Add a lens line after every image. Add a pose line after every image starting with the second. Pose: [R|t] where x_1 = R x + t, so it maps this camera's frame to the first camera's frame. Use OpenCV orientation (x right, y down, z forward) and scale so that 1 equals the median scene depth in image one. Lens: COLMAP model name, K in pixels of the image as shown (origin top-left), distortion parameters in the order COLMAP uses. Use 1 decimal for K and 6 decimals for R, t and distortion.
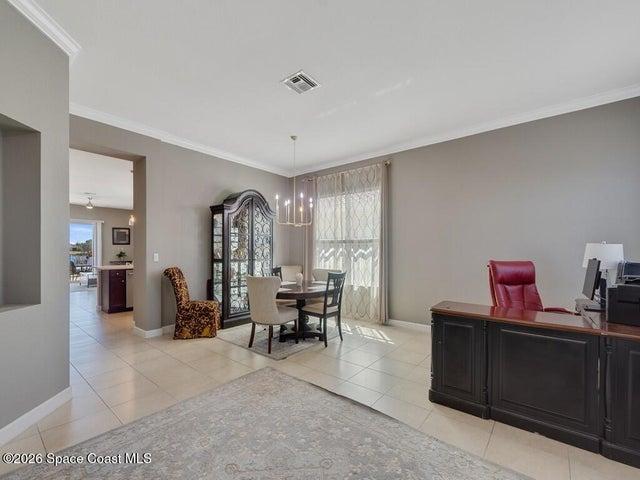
lens RADIAL K [[285.2, 0, 318.9], [0, 285.2, 252.7], [0, 0, 1]] dist [-0.004038, -0.000373]
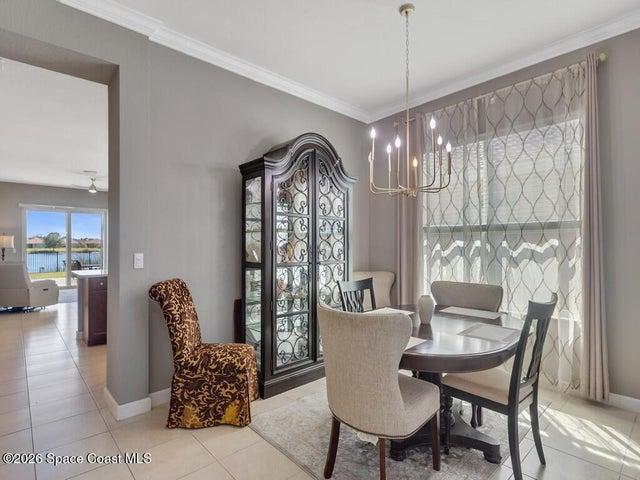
lens RADIAL K [[330.9, 0, 319.4], [0, 330.9, 242.2], [0, 0, 1]] dist [0.000988, -0.000016]
pose [[0.990114, -0.006701, -0.140102, -0.139322], [0.004317, 0.999841, -0.017309, -0.004061], [0.140196, 0.016533, 0.989986, 0.387556]]
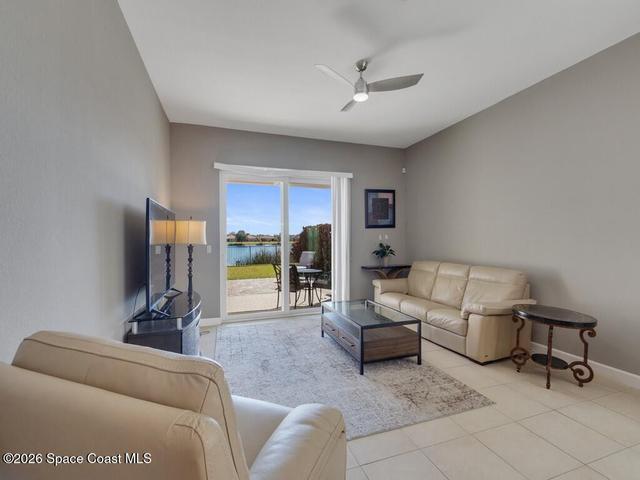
lens RADIAL K [[285.2, 0, 318.9], [0, 285.2, 239.8], [0, 0, 1]] dist [-0.004038, -0.000373]
pose [[0.853233, -0.008718, -0.521457, -1.317018], [0.005227, 0.999953, -0.008166, -0.016927], [0.521503, 0.004242, 0.853239, 1.389630]]
